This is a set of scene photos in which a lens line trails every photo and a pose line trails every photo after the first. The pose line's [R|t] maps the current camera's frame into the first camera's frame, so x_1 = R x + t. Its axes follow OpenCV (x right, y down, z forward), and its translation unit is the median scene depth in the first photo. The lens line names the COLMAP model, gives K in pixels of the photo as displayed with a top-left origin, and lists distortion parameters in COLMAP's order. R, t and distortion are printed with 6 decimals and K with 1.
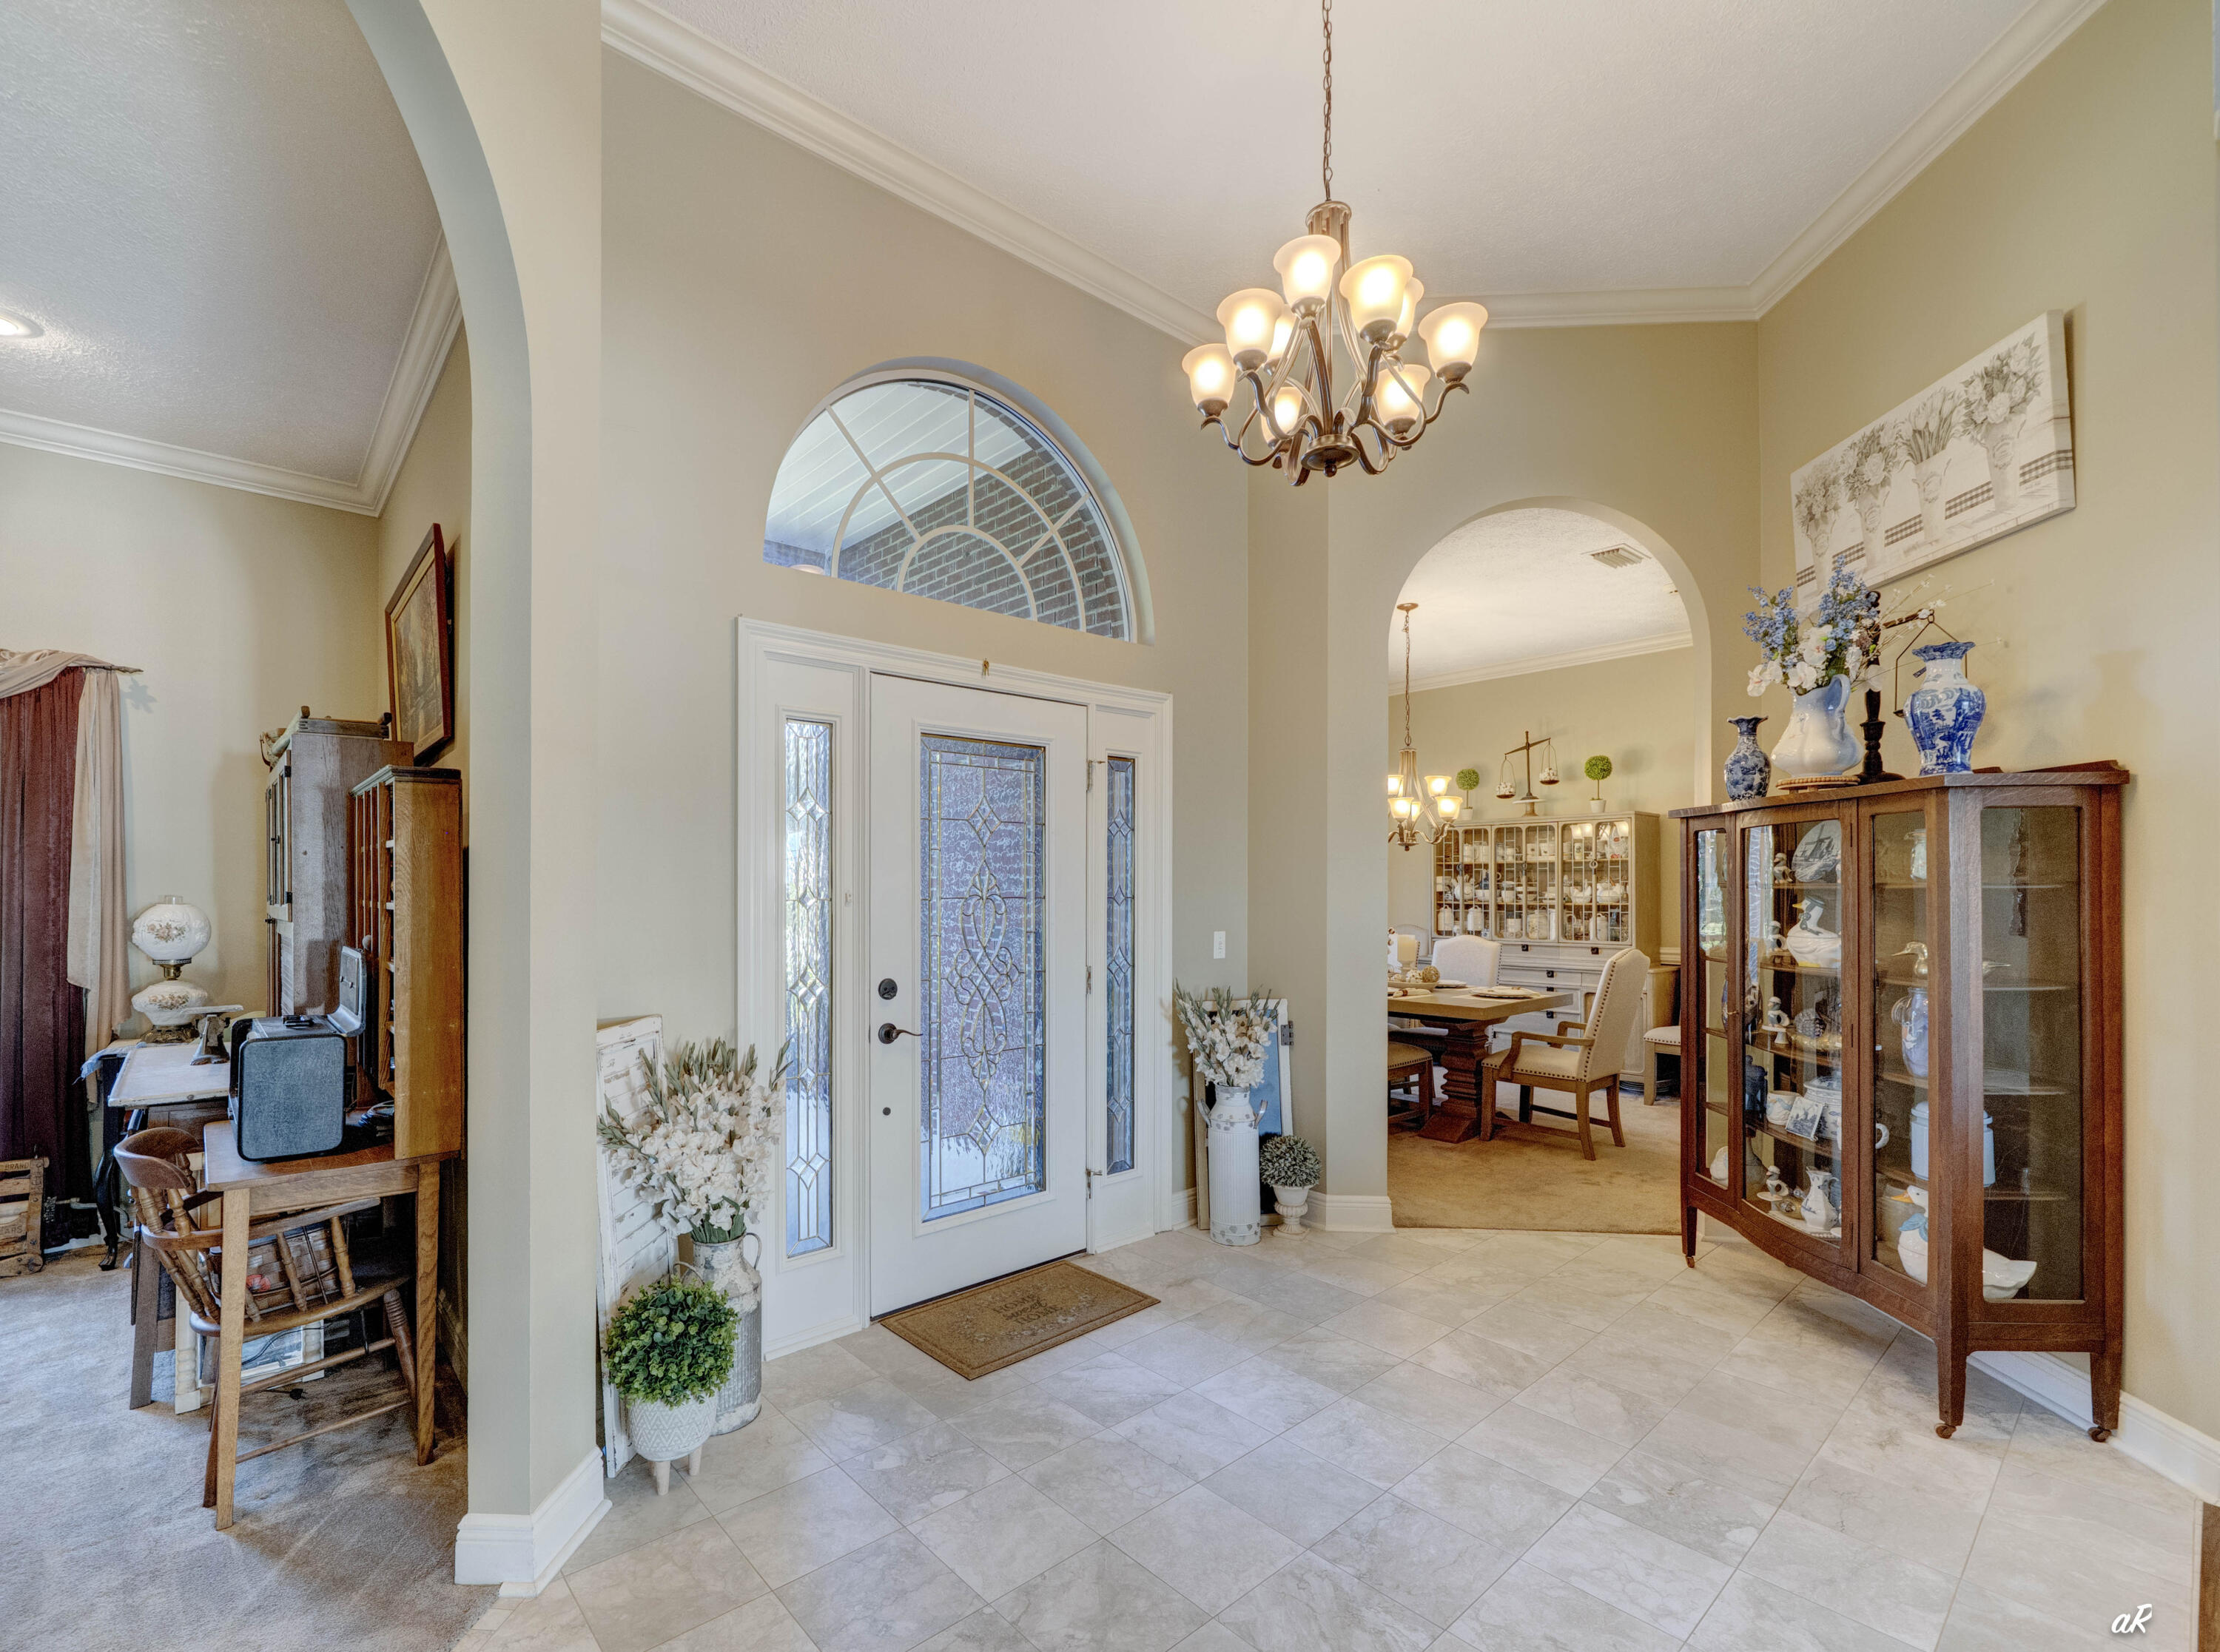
lens RADIAL K [[978.9, 0, 1091.7], [0, 978.9, 874.8], [0, 0, 1]] dist [-0.004190, -0.001575]
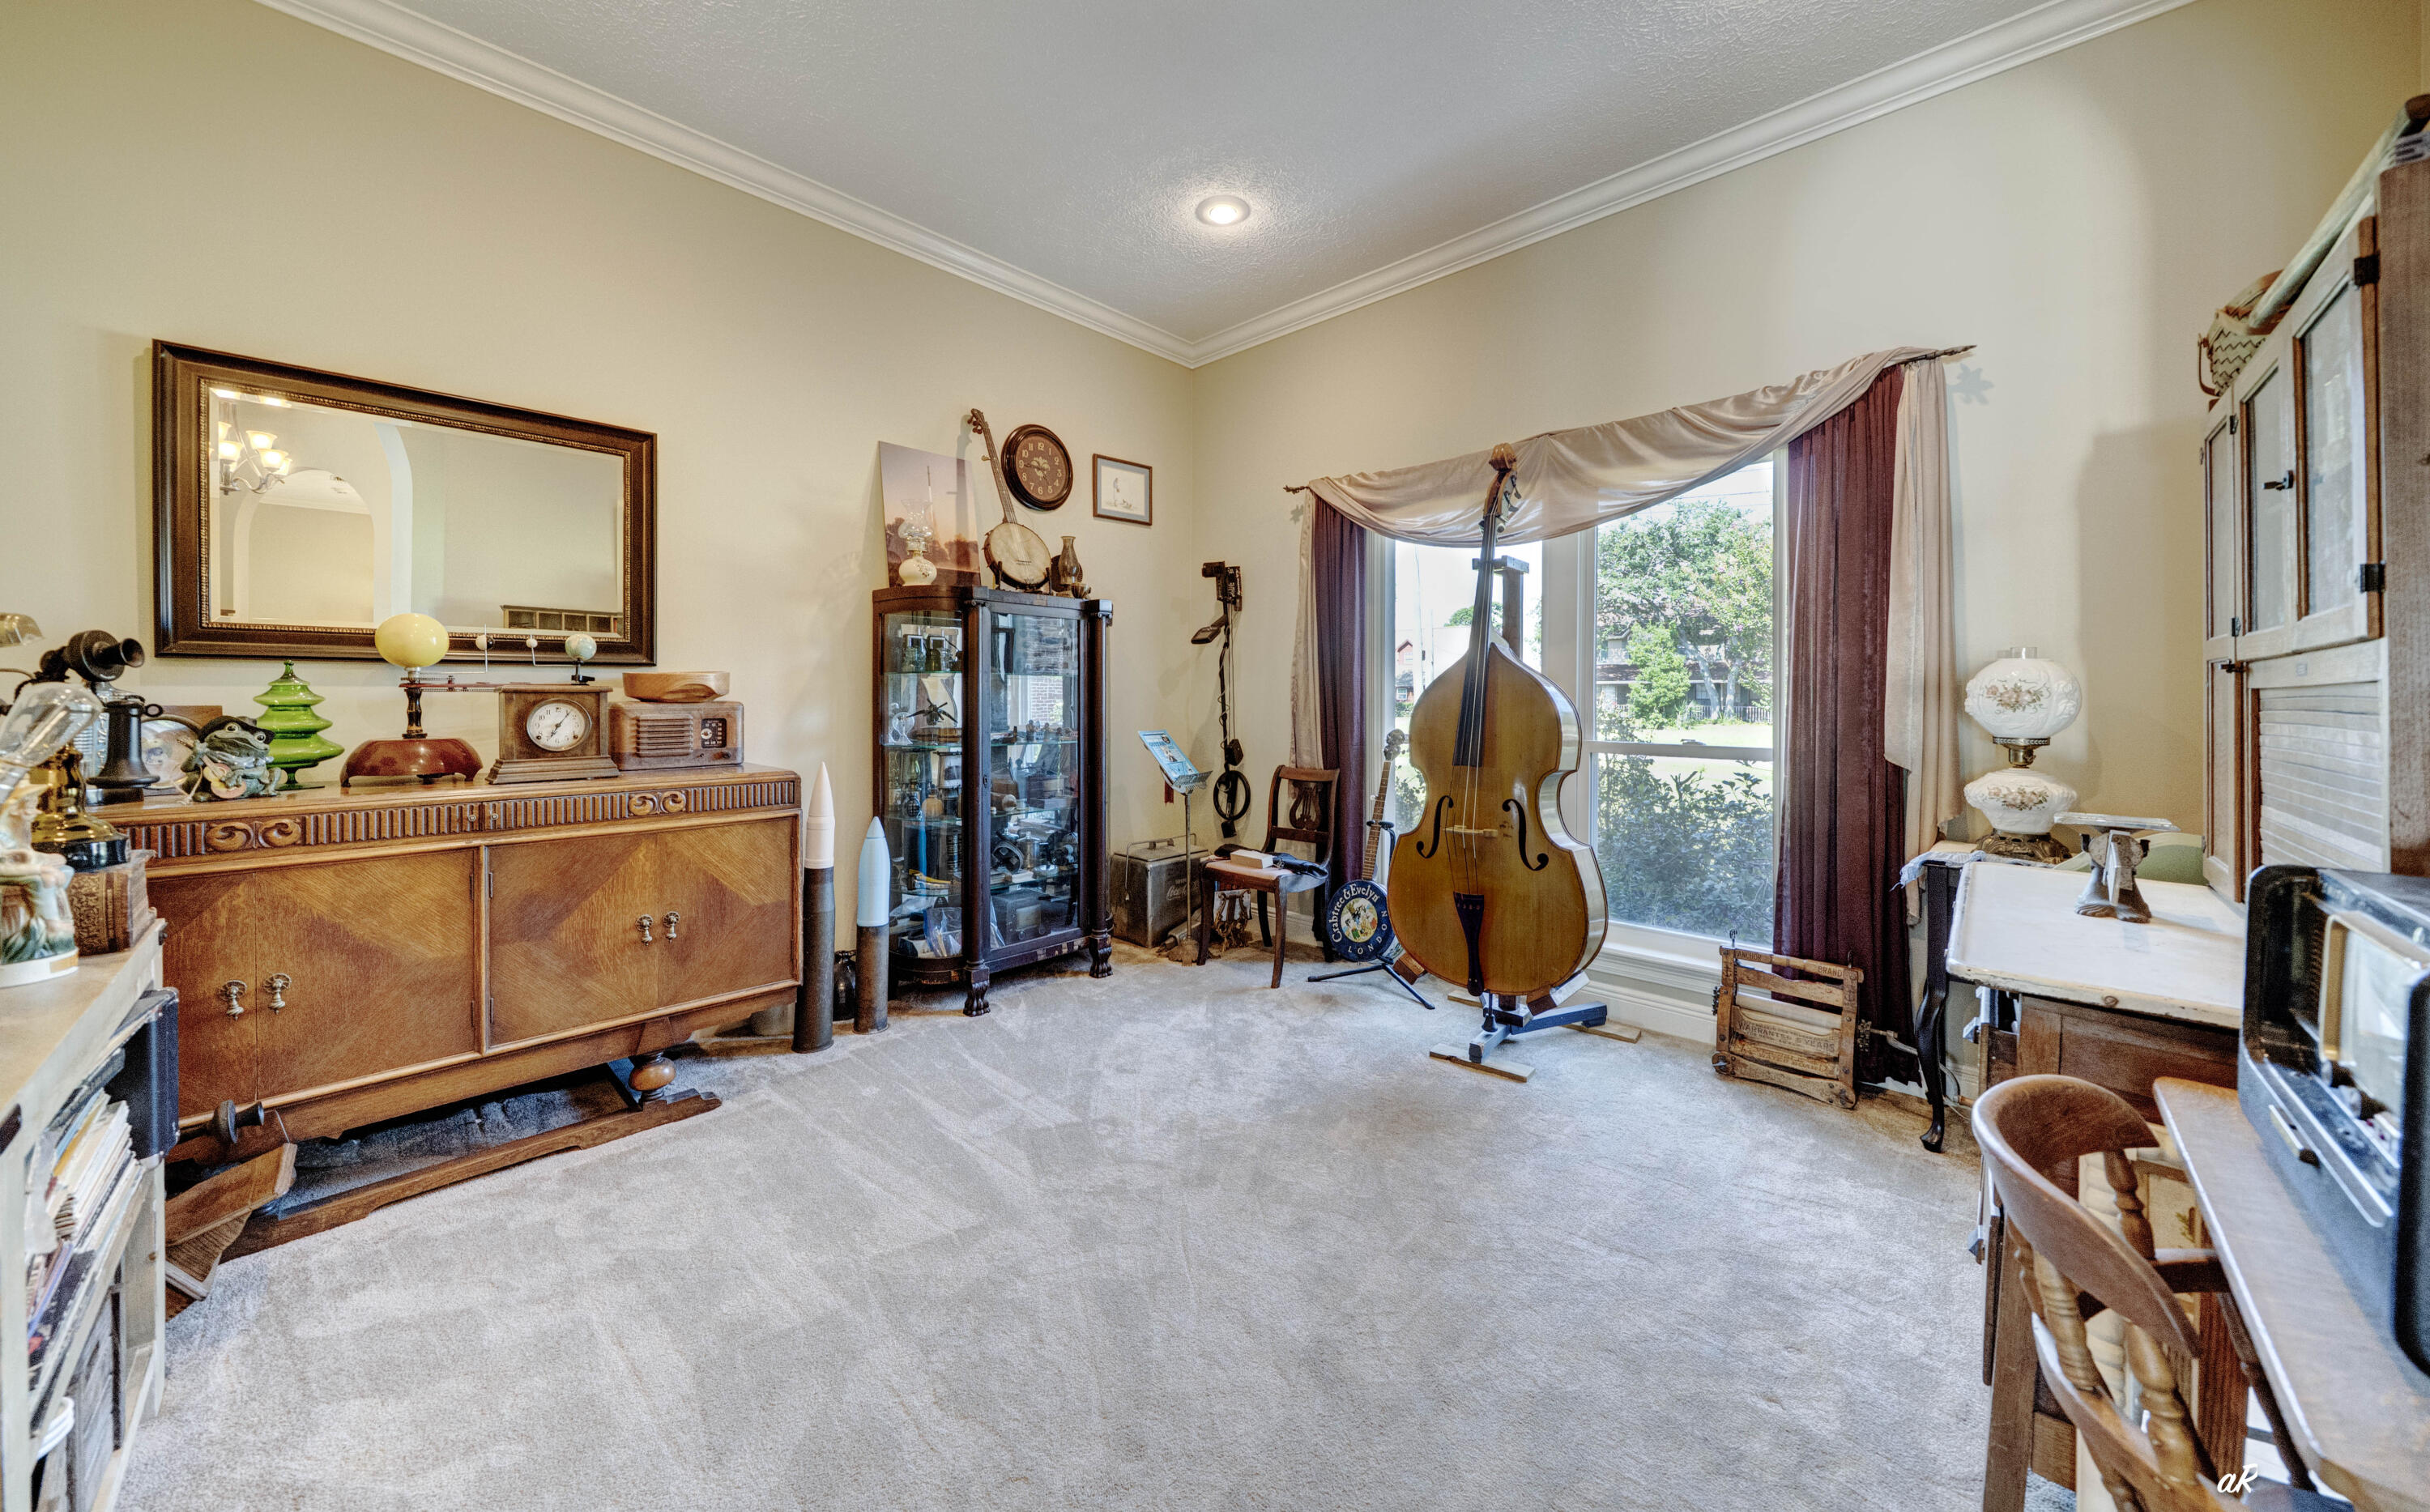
lens RADIAL K [[843.3, 0, 1197.7], [0, 843.3, 705.1], [0, 0, 1]] dist [-0.001336, 0.000026]
pose [[0.081400, 0.008220, -0.996648, -0.406164], [0.007040, 0.999936, 0.008822, 0.055601], [0.996657, -0.007735, 0.081337, 0.378564]]
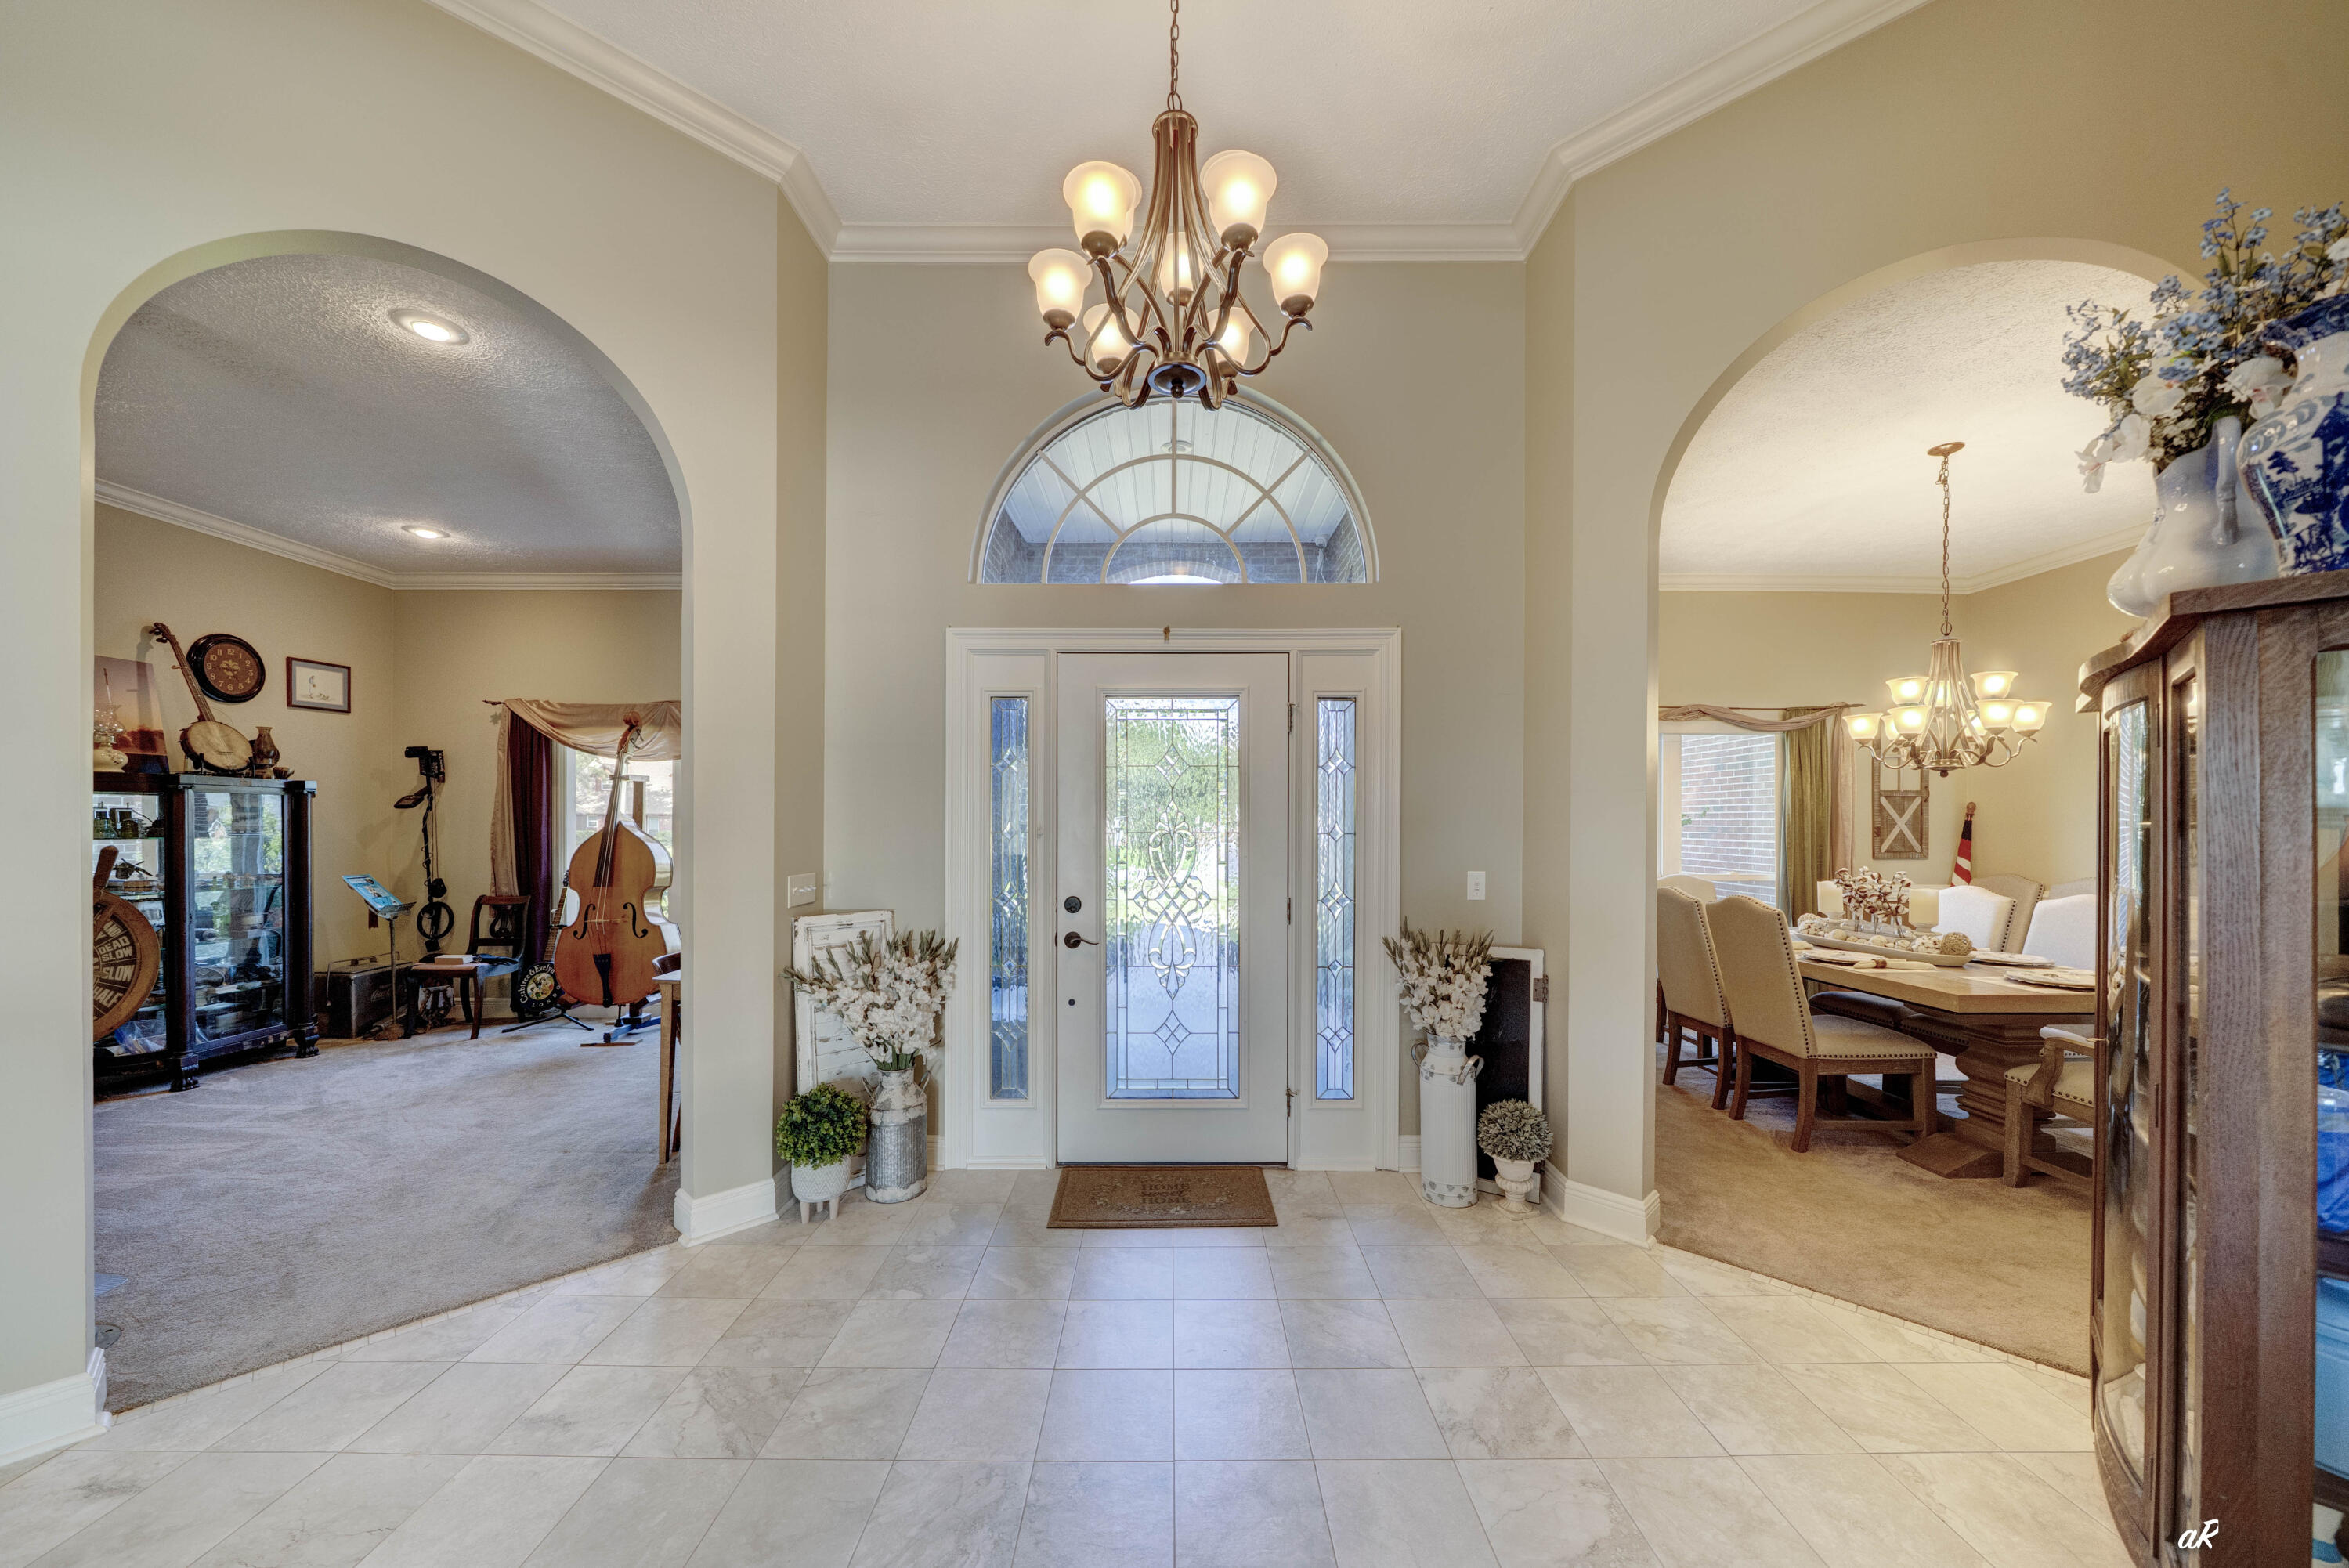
lens RADIAL K [[840.7, 0, 1202.6], [0, 840.7, 824.3], [0, 0, 1]] dist [-0.009078, 0.000215]
pose [[0.759927, 0.002446, -0.650004, 0.554745], [0.005231, 0.999938, 0.009879, 0.003830], [0.649987, -0.010907, 0.759867, 0.266273]]
